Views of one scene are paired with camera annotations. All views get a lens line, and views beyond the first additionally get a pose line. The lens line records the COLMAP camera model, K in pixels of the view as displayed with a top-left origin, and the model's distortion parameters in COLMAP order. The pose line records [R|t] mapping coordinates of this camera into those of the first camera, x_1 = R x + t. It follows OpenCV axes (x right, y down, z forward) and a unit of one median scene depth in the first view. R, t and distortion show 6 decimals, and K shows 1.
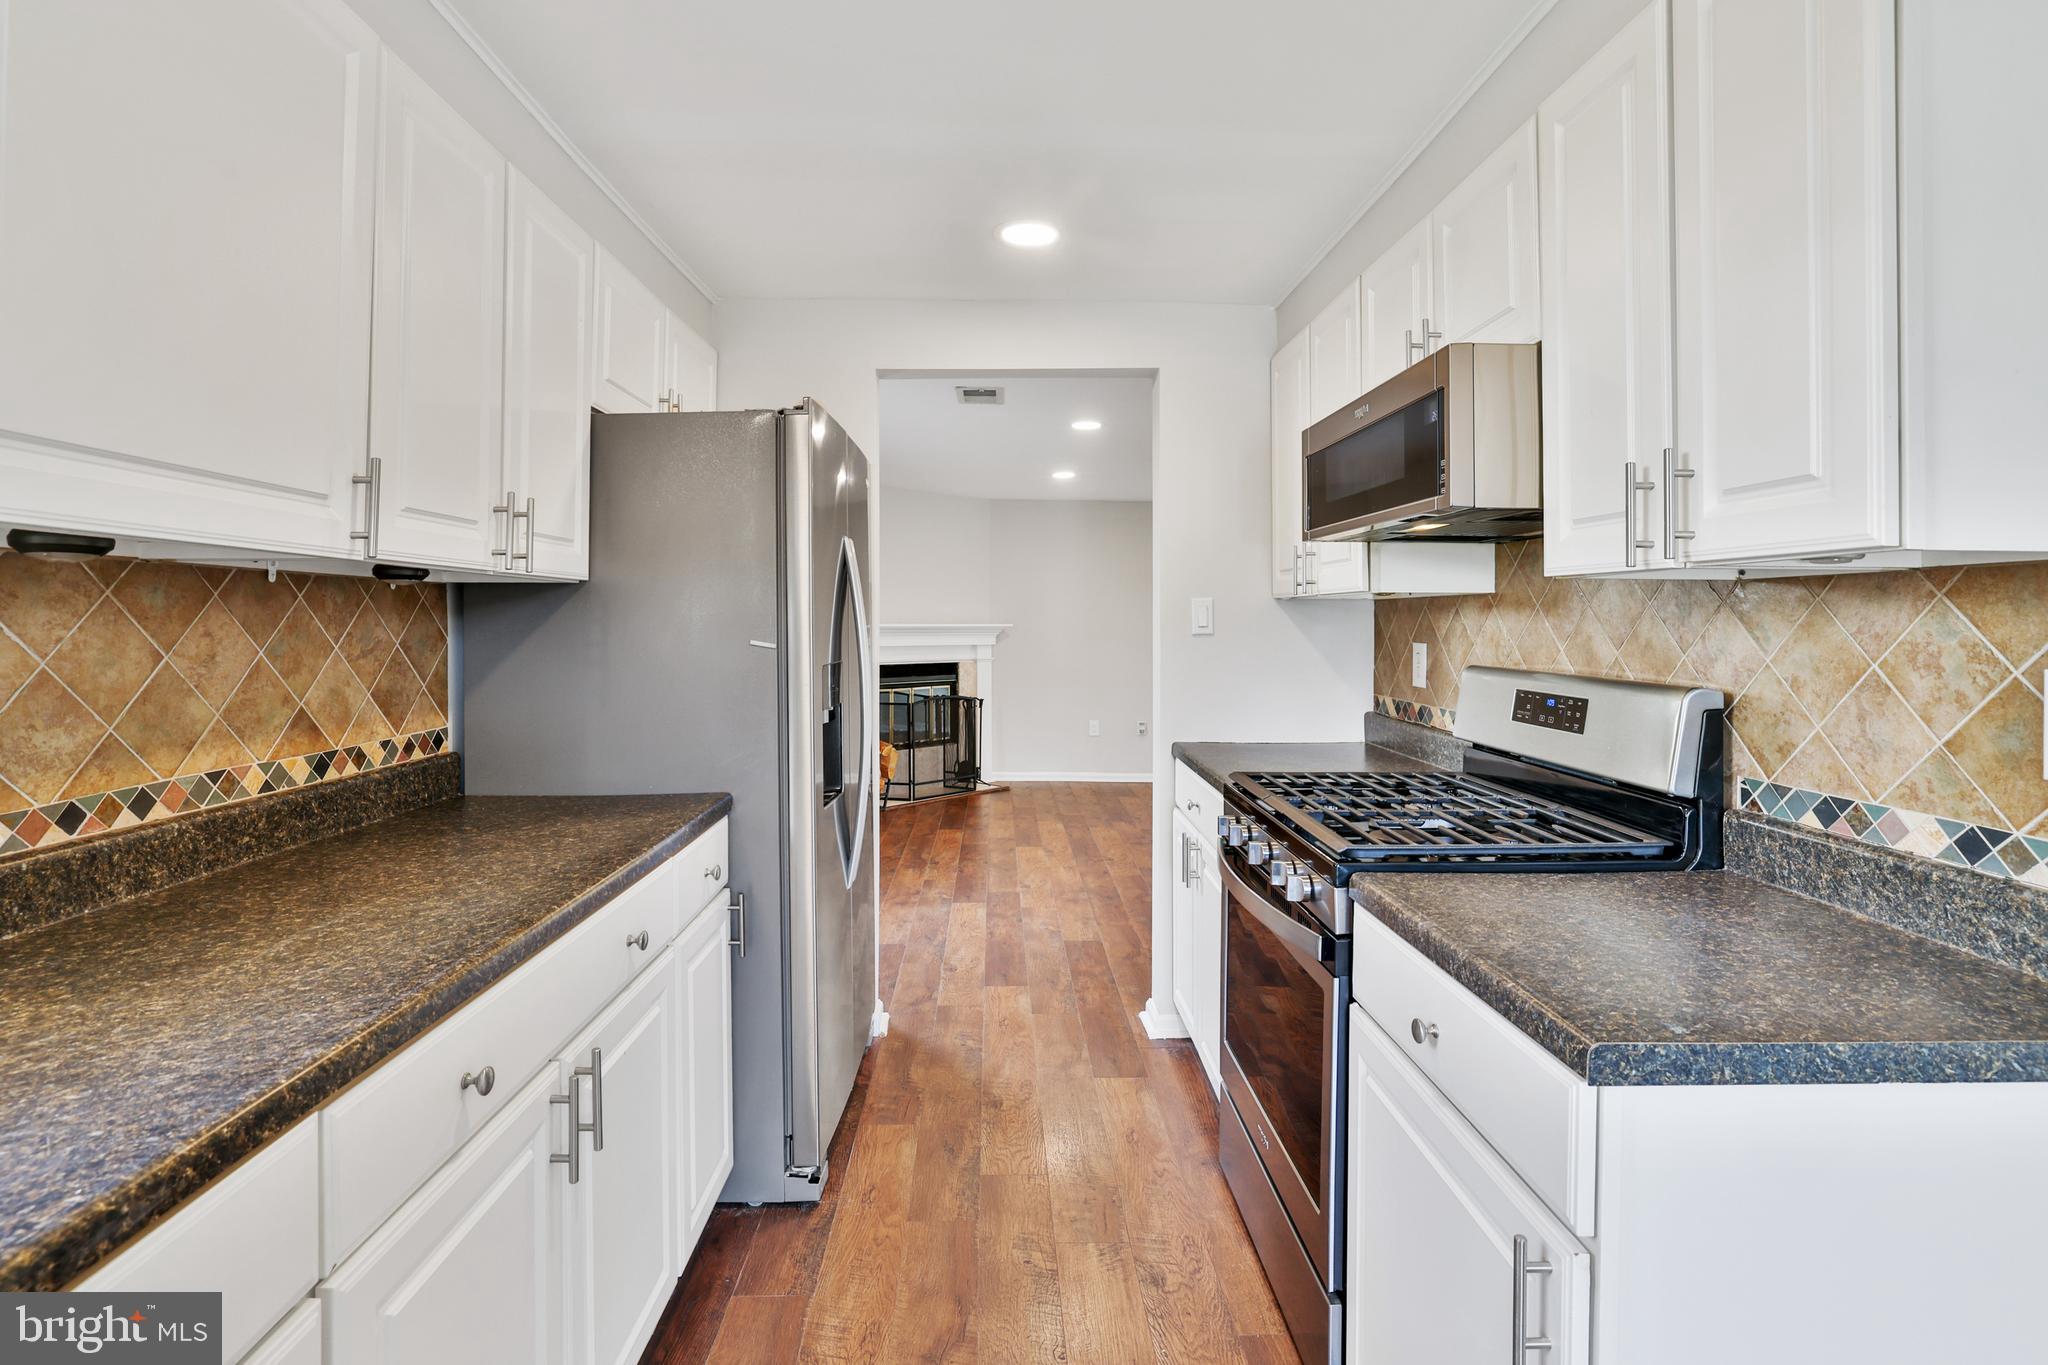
lens RADIAL K [[985.5, 0, 1001.0], [0, 985.5, 618.2], [0, 0, 1]] dist [-0.048035, 0.021678]
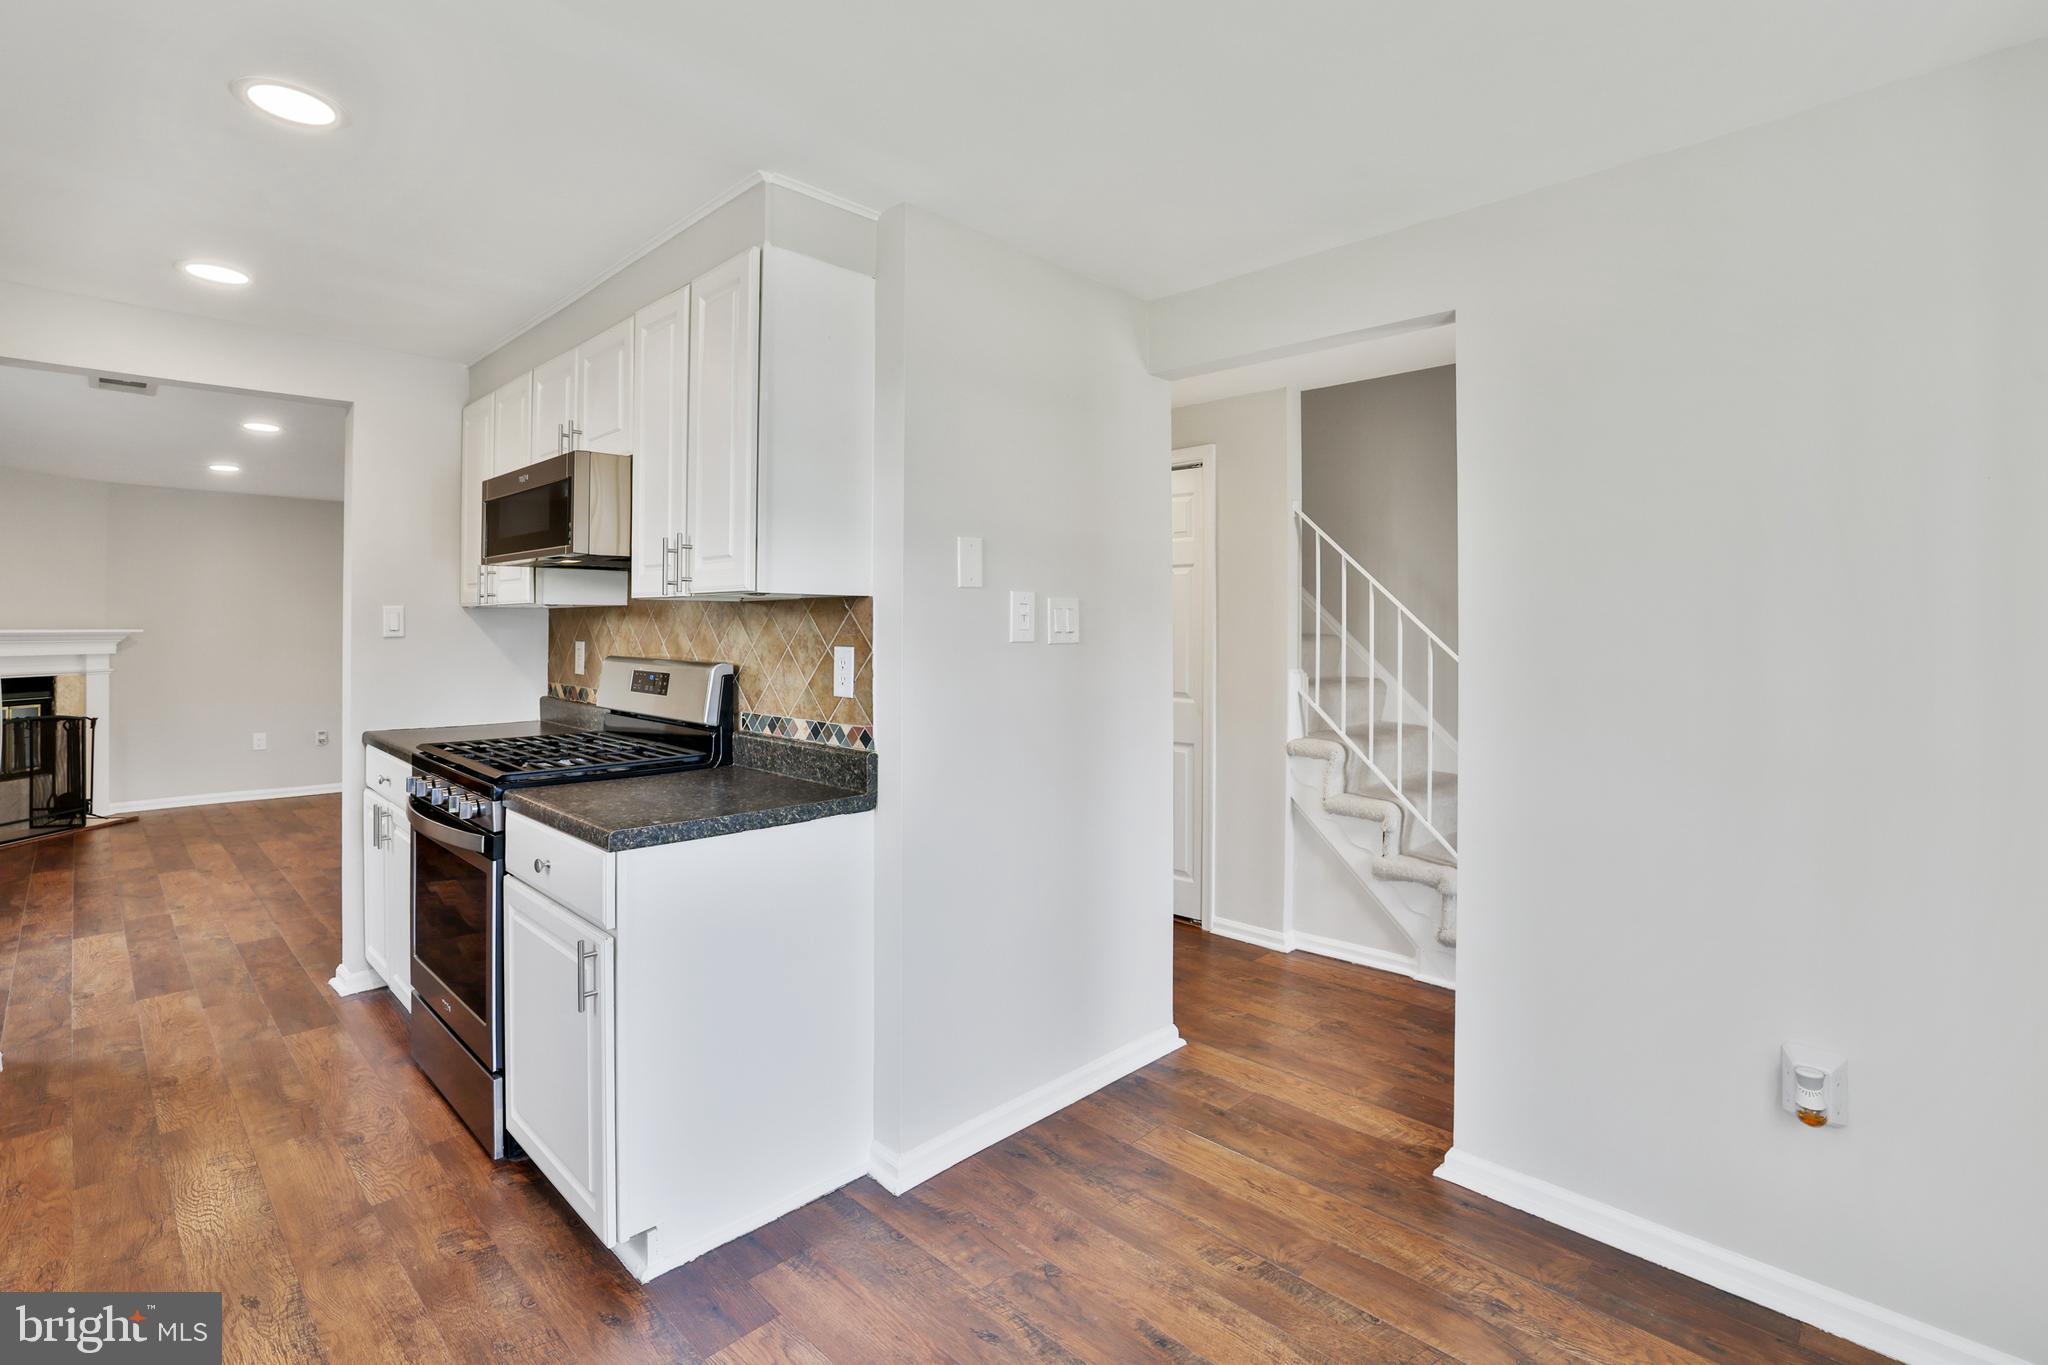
lens RADIAL K [[959.1, 0, 1015.7], [0, 959.1, 609.0], [0, 0, 1]] dist [-0.041177, 0.016983]
pose [[0.709065, 0.007660, 0.705101, -0.094056], [0.001464, 0.999923, -0.012334, -0.002762], [-0.705141, 0.009778, 0.709000, -0.475595]]
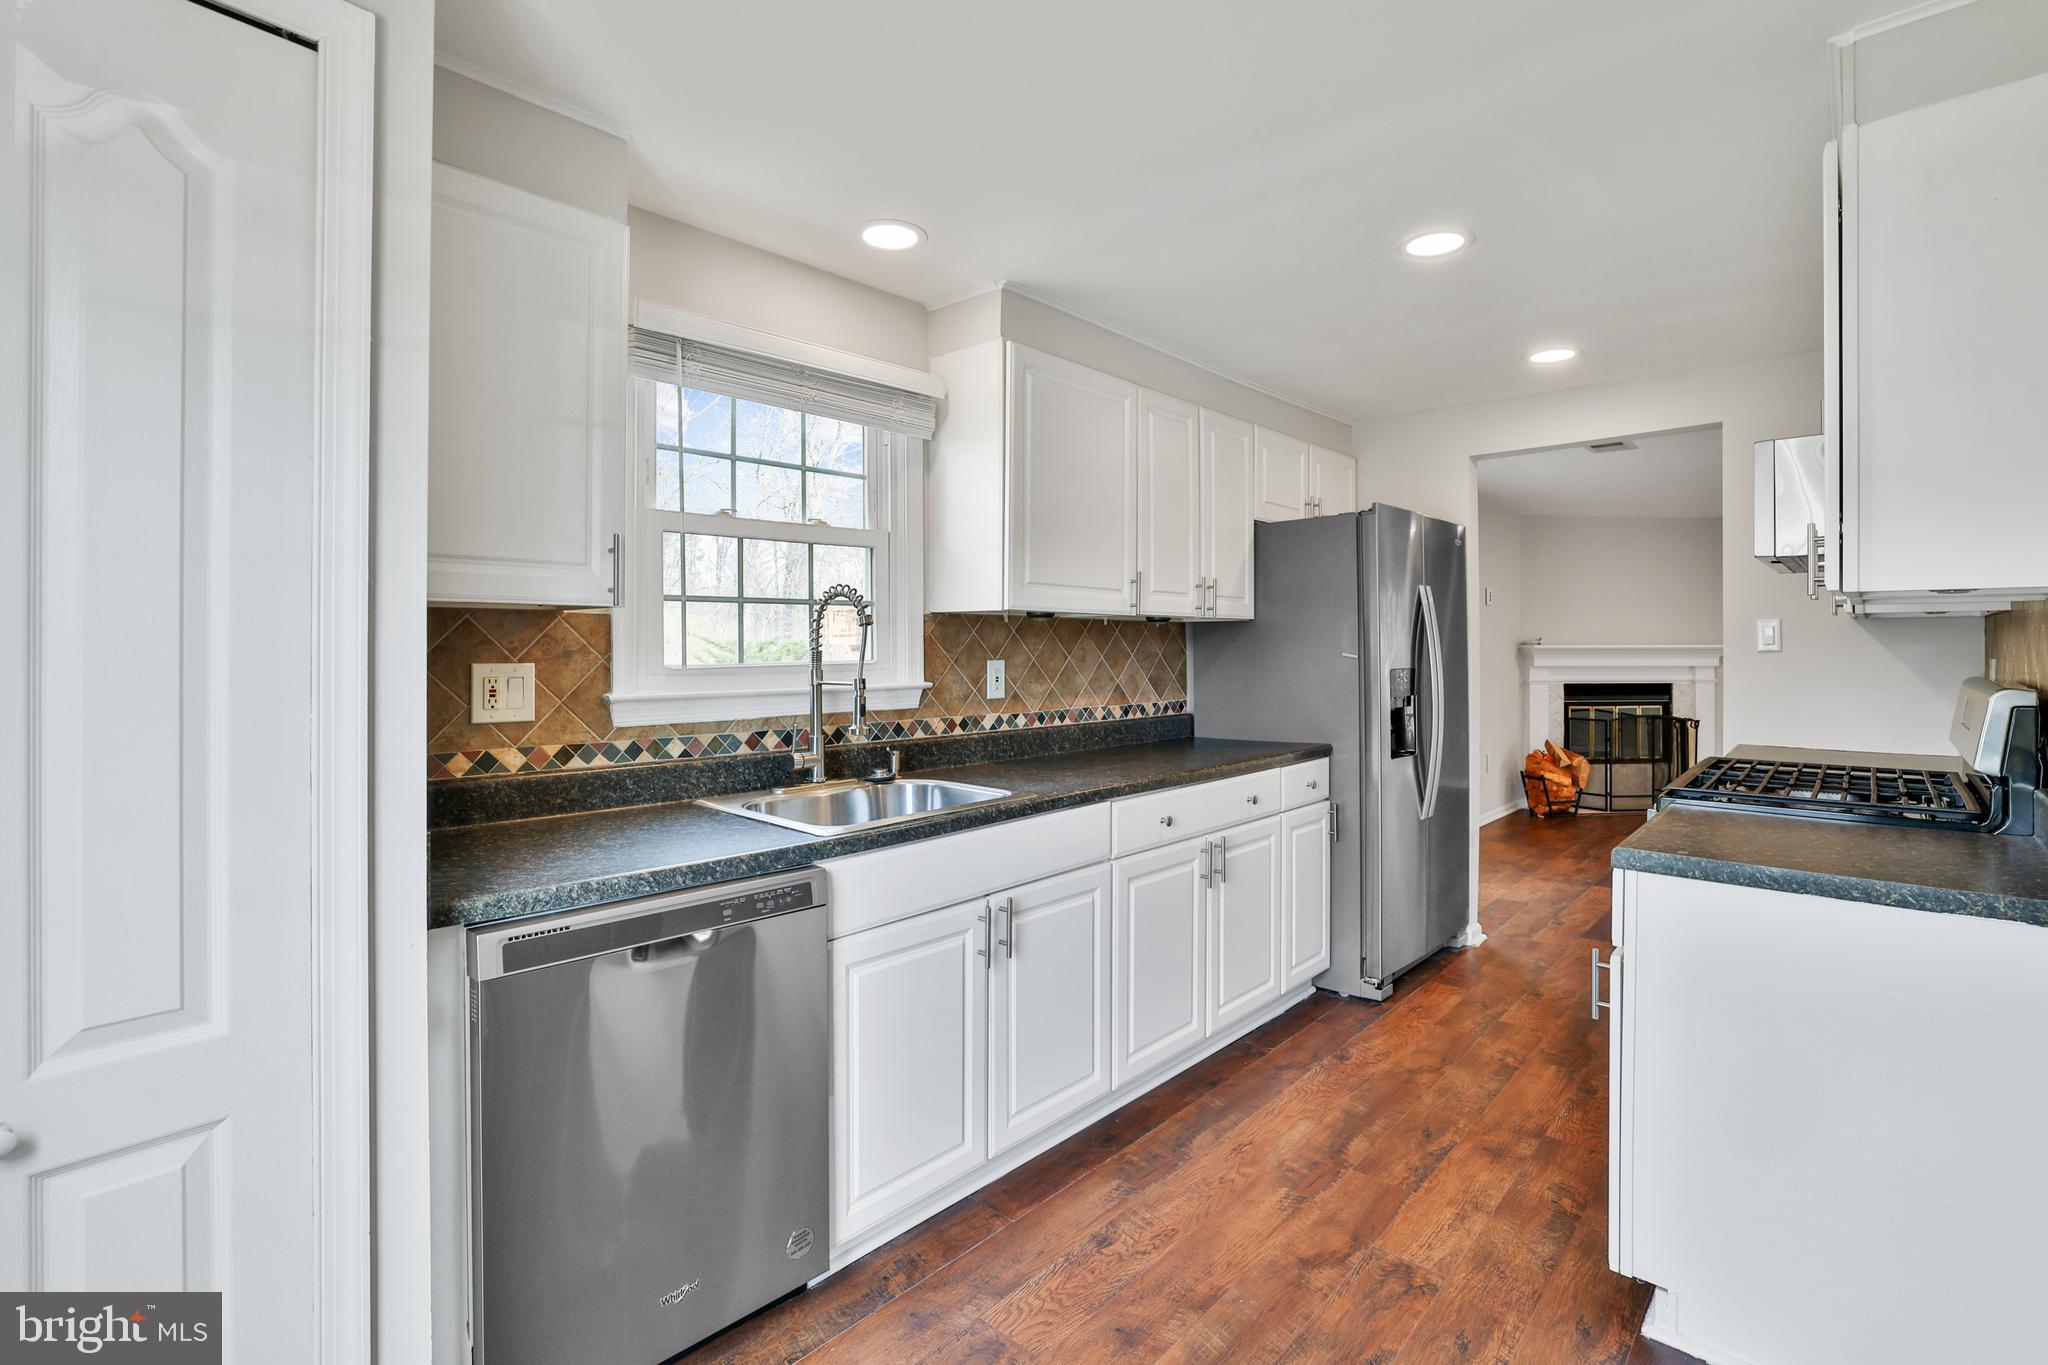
lens RADIAL K [[959.1, 0, 1015.7], [0, 959.1, 609.0], [0, 0, 1]] dist [-0.041177, 0.016983]
pose [[0.725562, -0.028042, -0.687585, 0.495139], [0.004162, 0.999330, -0.036365, 0.004669], [0.688144, 0.023523, 0.725193, -0.600949]]
